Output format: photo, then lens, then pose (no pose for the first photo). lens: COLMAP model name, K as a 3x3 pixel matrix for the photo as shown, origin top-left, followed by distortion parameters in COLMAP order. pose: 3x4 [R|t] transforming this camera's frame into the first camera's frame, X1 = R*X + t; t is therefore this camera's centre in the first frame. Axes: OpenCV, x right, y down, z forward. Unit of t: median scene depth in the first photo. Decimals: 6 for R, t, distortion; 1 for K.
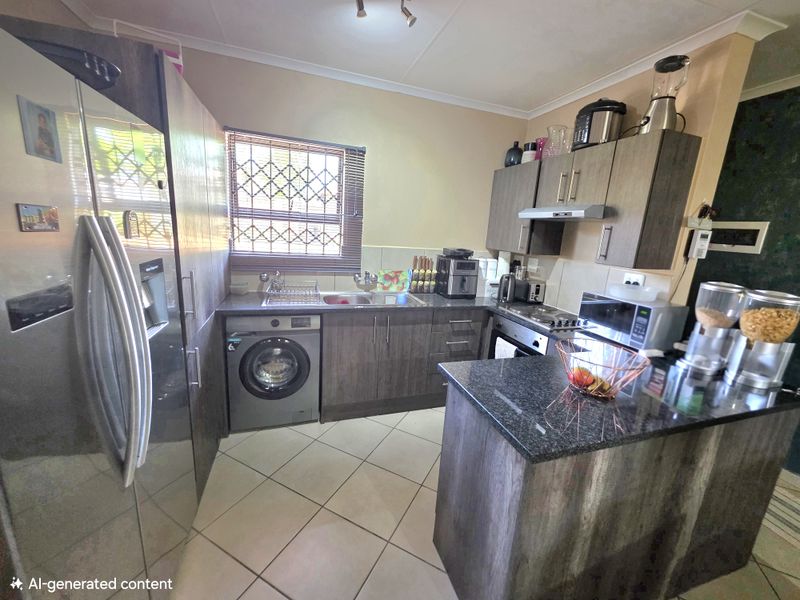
lens RADIAL K [[322.1, 0, 403.2], [0, 322.1, 300.4], [0, 0, 1]] dist [0.003917, 0.001255]
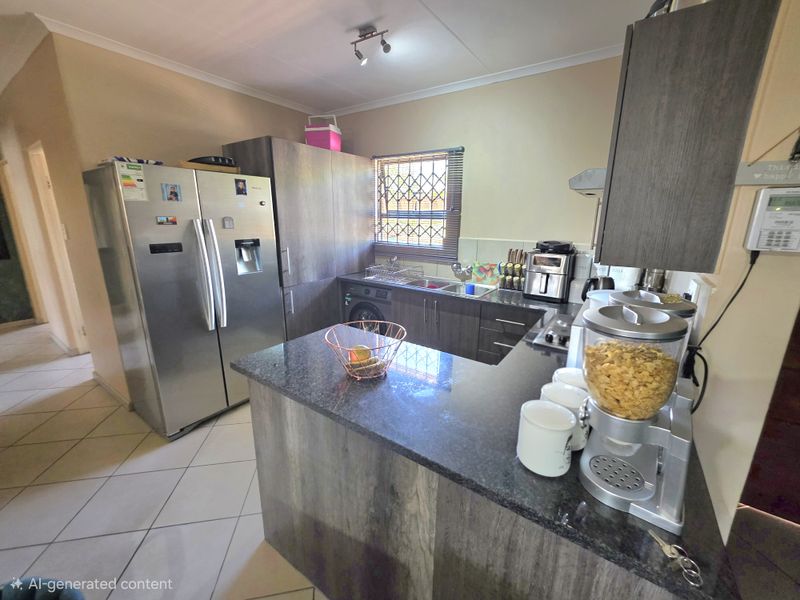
lens RADIAL K [[322.1, 0, 409.8], [0, 322.1, 298.0], [0, 0, 1]] dist [0.003917, 0.001255]
pose [[0.605096, 0.138859, -0.783950, 0.768828], [-0.147420, 0.987187, 0.061071, -0.014637], [0.782385, 0.078616, 0.617813, 0.262034]]
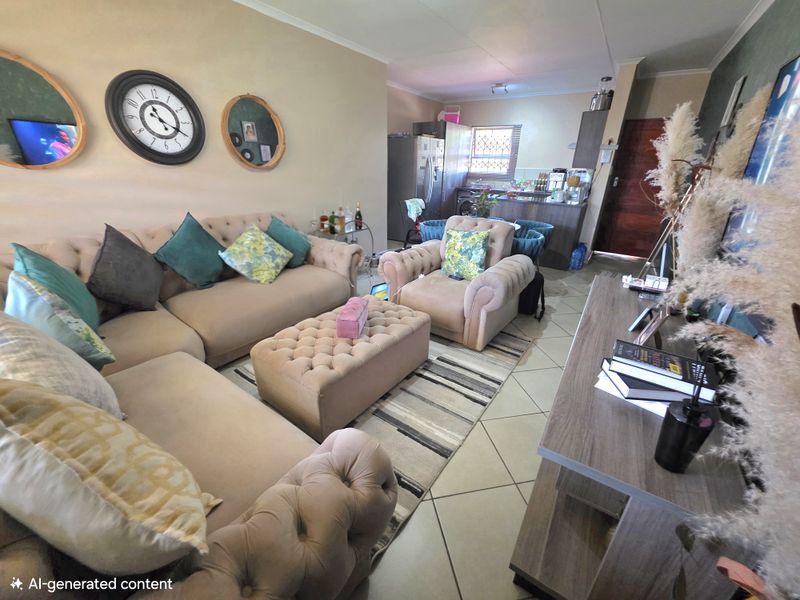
lens RADIAL K [[322.1, 0, 404.8], [0, 322.1, 304.6], [0, 0, 1]] dist [0.003917, 0.001255]
pose [[0.618320, 0.265114, -0.739862, 1.634394], [-0.150606, 0.963910, 0.219533, 0.469015], [0.771362, -0.024314, 0.635932, -1.355534]]
